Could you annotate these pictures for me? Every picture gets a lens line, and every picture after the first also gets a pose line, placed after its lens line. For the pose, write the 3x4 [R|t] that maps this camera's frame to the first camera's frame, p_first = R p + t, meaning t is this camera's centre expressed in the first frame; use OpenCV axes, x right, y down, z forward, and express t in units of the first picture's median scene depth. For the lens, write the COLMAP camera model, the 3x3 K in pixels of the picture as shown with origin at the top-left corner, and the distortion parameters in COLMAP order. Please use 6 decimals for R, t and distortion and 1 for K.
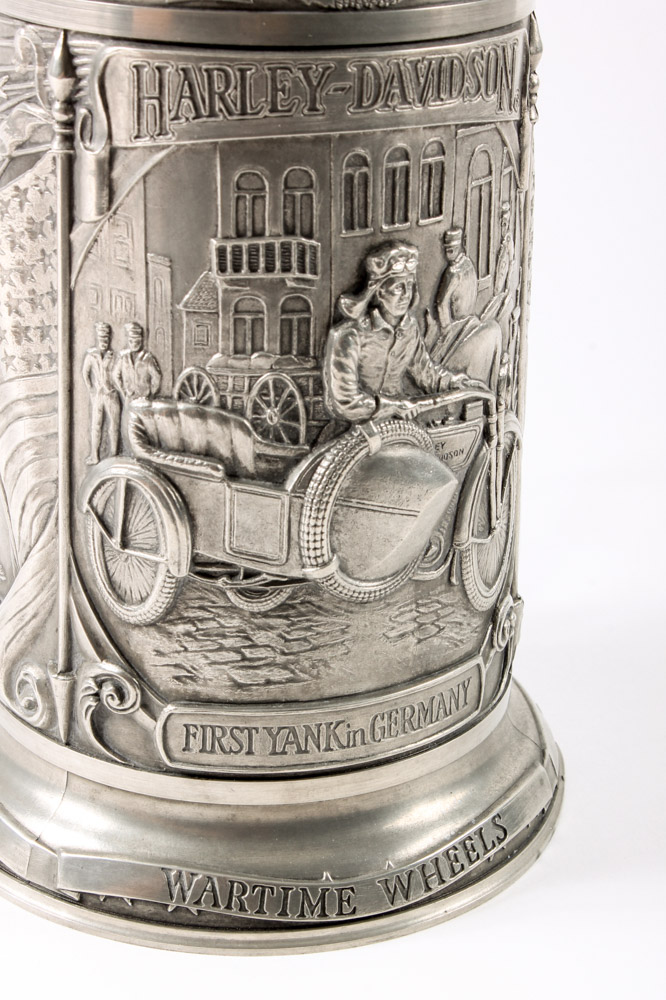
lens RADIAL K [[2121.5, 0, 318.4], [0, 2121.5, 496.8], [0, 0, 1]] dist [0.003976, 0.000000]
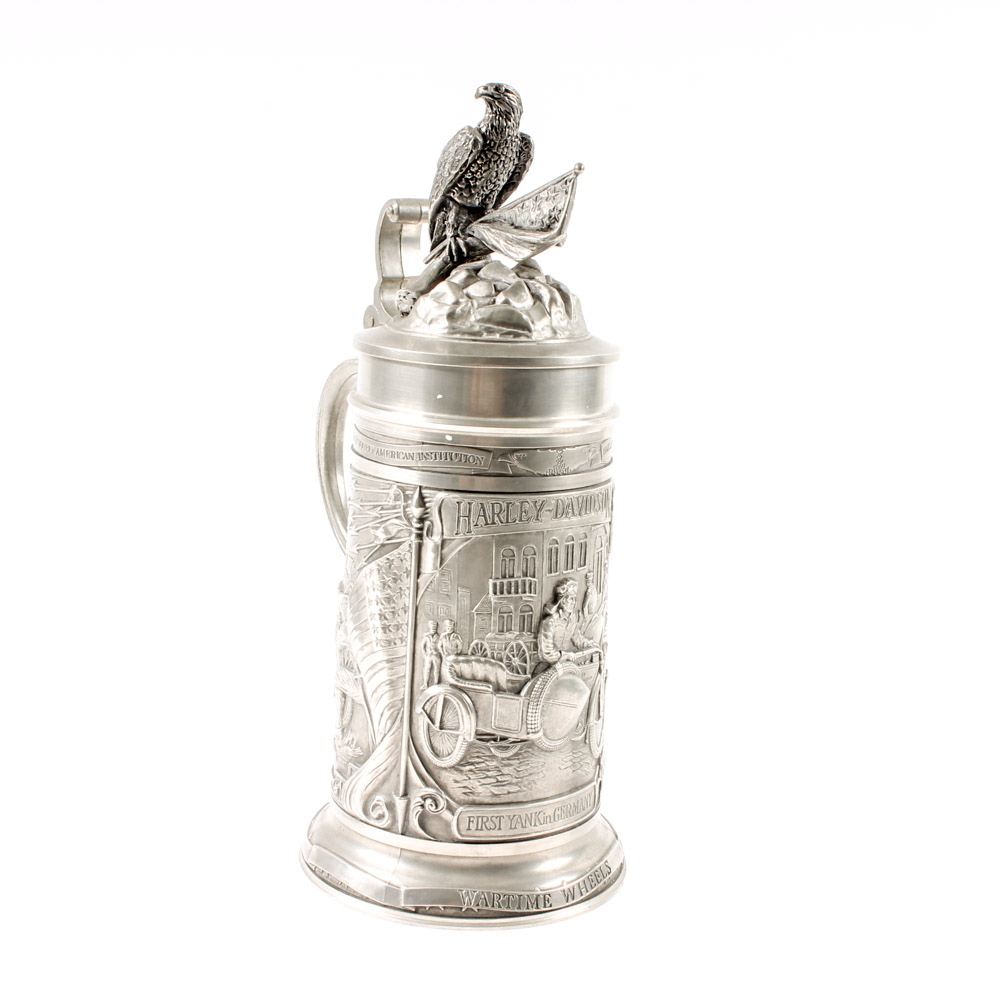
lens RADIAL K [[1902.8, 0, 499.9], [0, 1902.8, 505.9], [0, 0, 1]] dist [-0.139389, 0.000000]
pose [[0.975316, -0.021759, 0.219738, -0.438001], [0.058485, 0.985048, -0.162049, 0.112929], [-0.212926, 0.170901, 0.962006, -0.832211]]
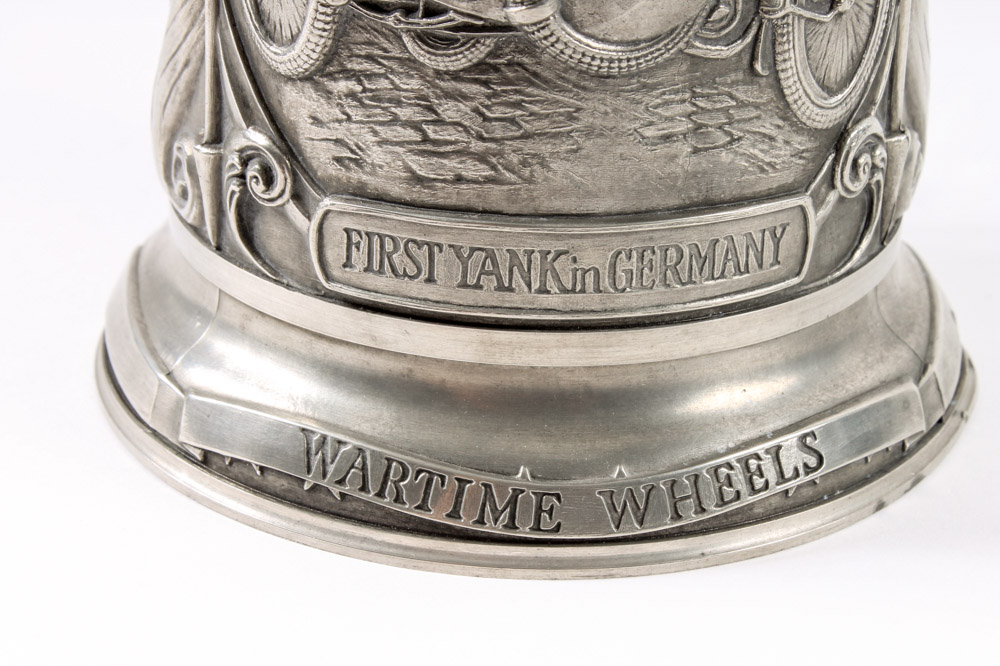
lens RADIAL K [[2301.3, 0, 515.8], [0, 2301.3, 353.5], [0, 0, 1]] dist [0.073192, 0.000000]
pose [[0.957017, 0.126460, -0.261010, 0.201151], [-0.111605, 0.991211, 0.071034, 0.089920], [0.267699, -0.038851, 0.962719, 0.283176]]
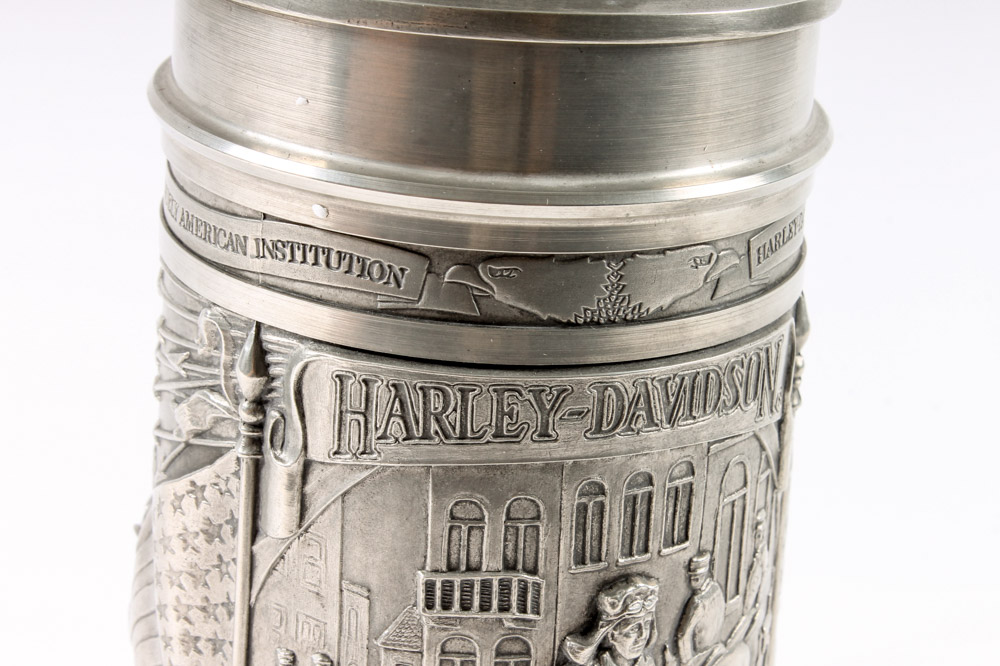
lens RADIAL K [[2301.3, 0, 502.2], [0, 2301.3, 339.3], [0, 0, 1]] dist [0.073192, 0.000000]
pose [[0.999117, 0.041991, -0.001599, -0.017926], [-0.042021, 0.998529, -0.034256, -0.173234], [0.000158, 0.034293, 0.999412, 0.066169]]
